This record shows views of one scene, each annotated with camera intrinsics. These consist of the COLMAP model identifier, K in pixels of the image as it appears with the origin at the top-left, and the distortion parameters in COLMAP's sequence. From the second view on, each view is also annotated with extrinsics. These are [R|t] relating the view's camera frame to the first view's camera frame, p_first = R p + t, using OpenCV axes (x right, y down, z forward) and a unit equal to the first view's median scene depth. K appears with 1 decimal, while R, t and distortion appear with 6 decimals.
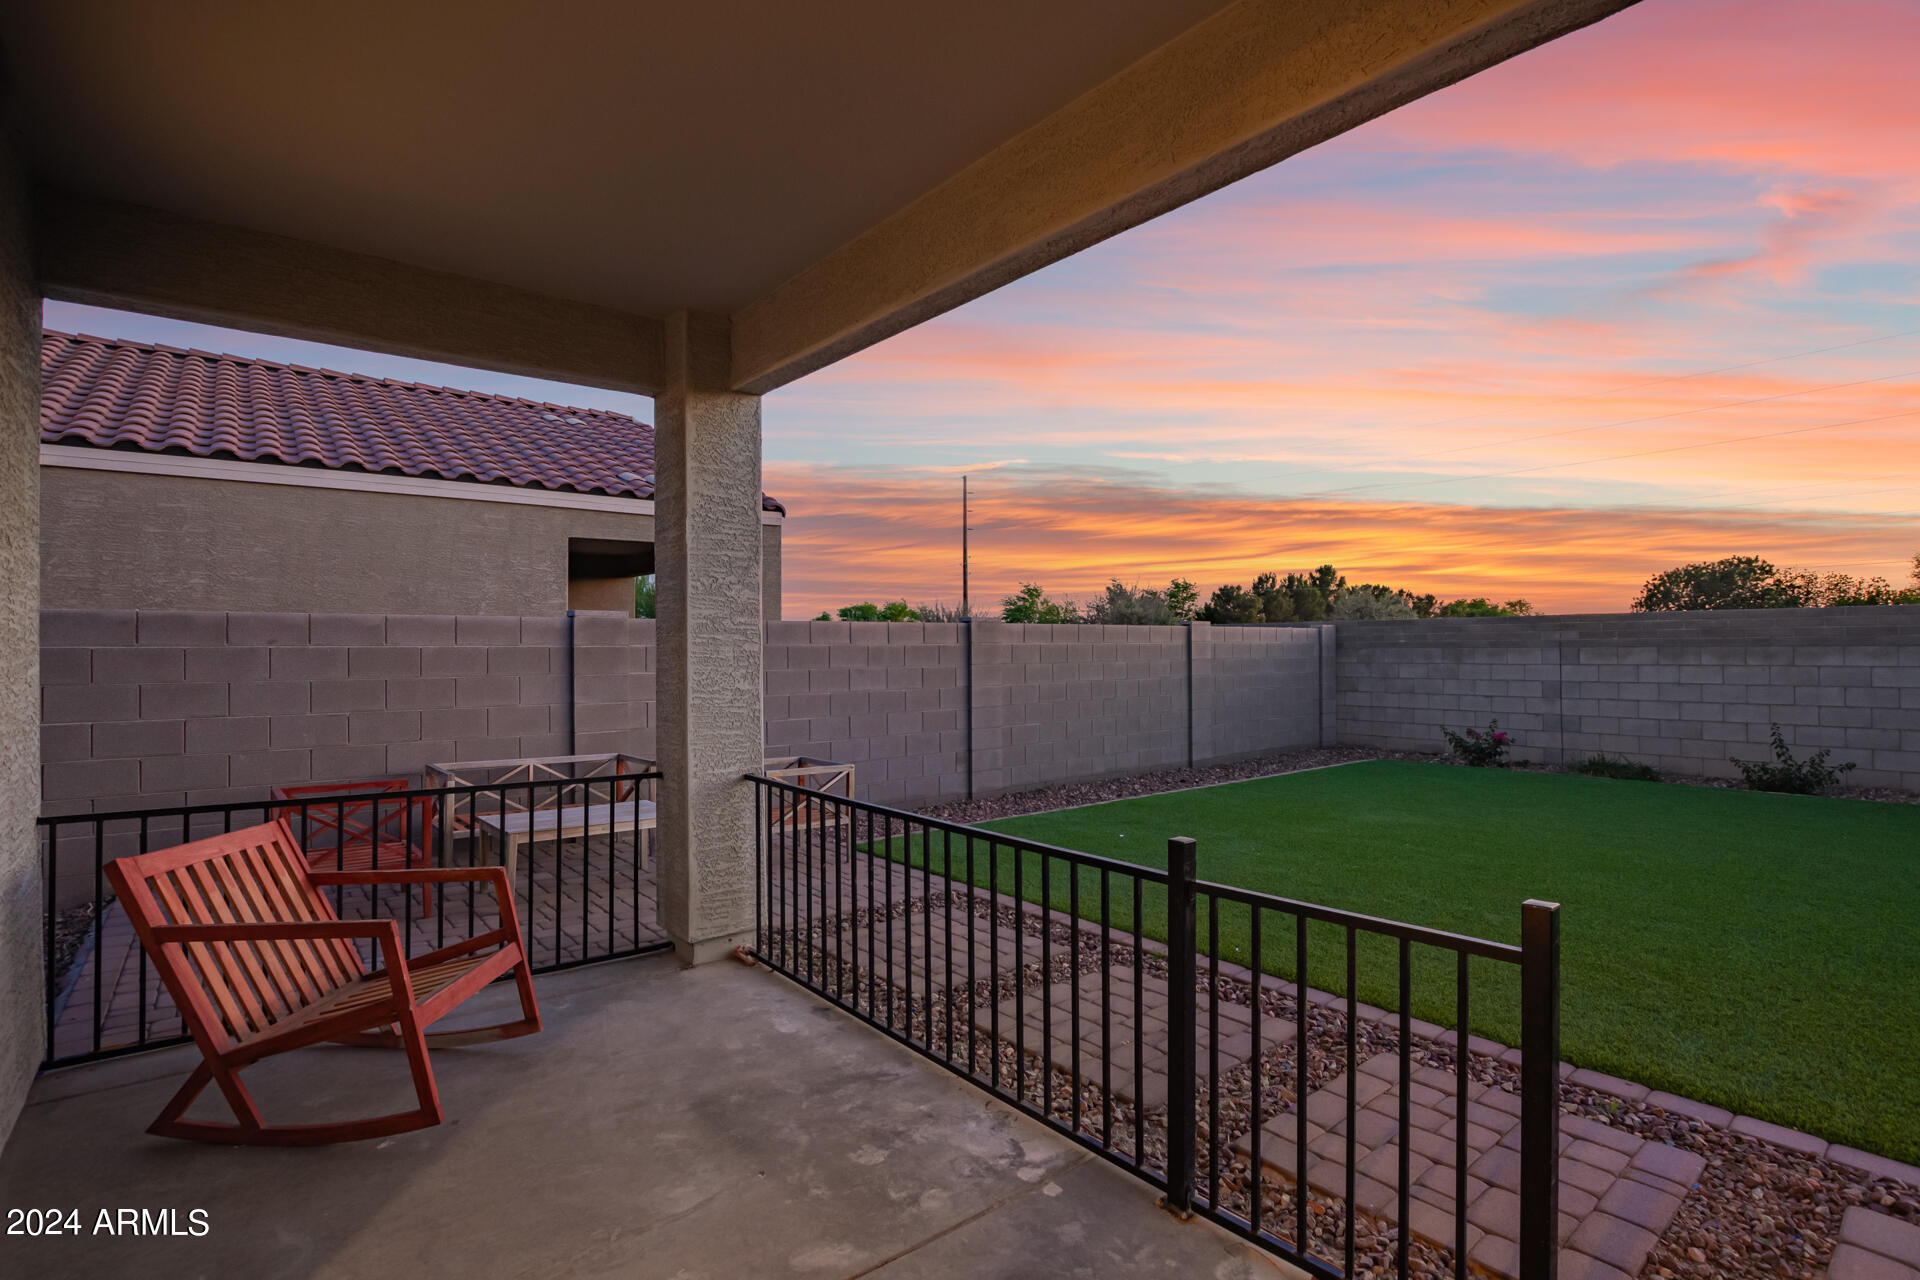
lens RADIAL K [[908.8, 0, 967.3], [0, 908.8, 639.7], [0, 0, 1]] dist [-0.029170, 0.000220]
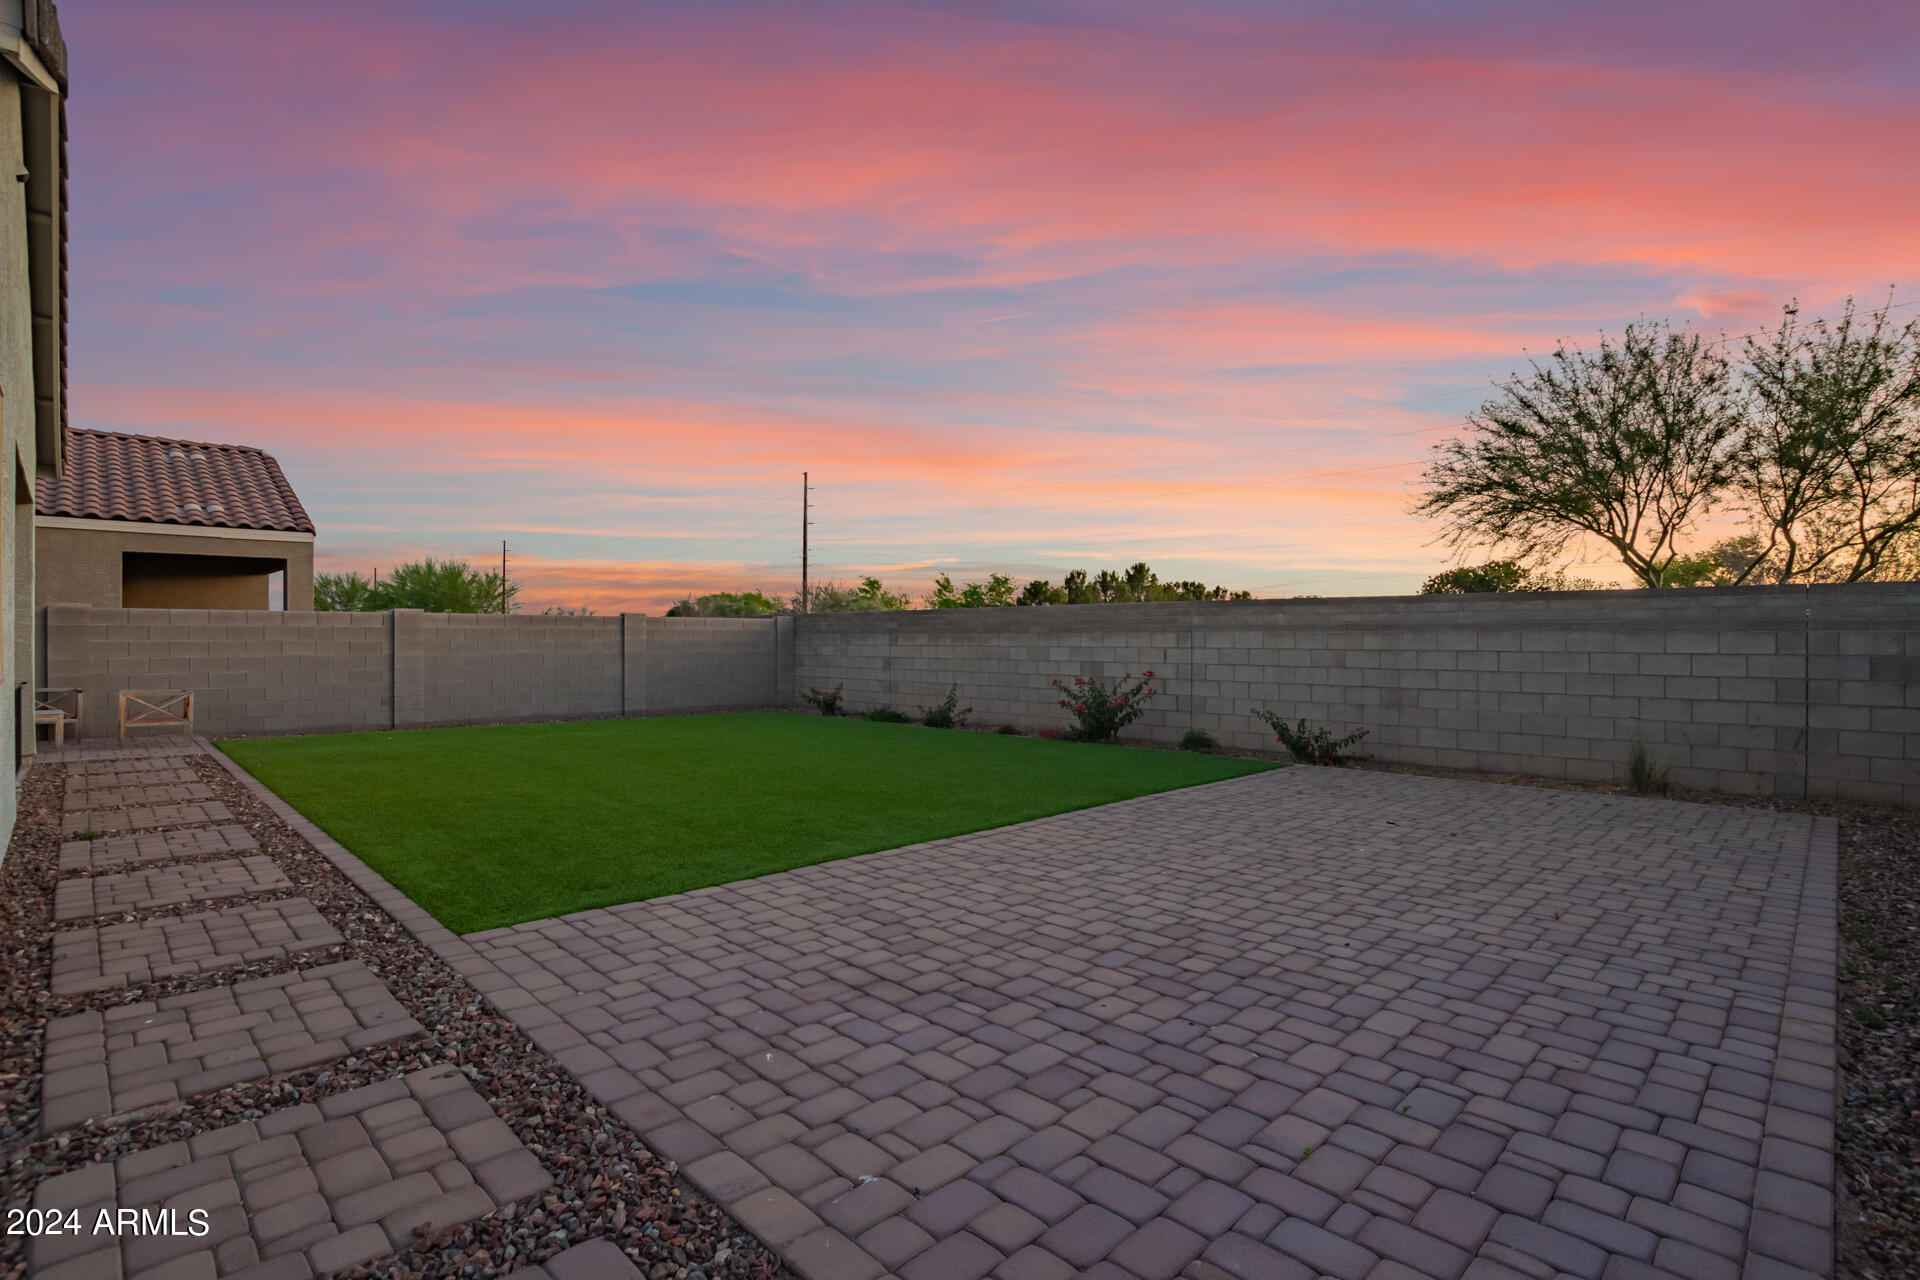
lens RADIAL K [[908.8, 0, 964.6], [0, 908.8, 642.7], [0, 0, 1]] dist [-0.029170, 0.000220]
pose [[0.995904, 0.007942, 0.090063, 0.573957], [-0.009171, 0.999870, 0.013233, 0.002545], [-0.089946, -0.014004, 0.995848, -0.406987]]
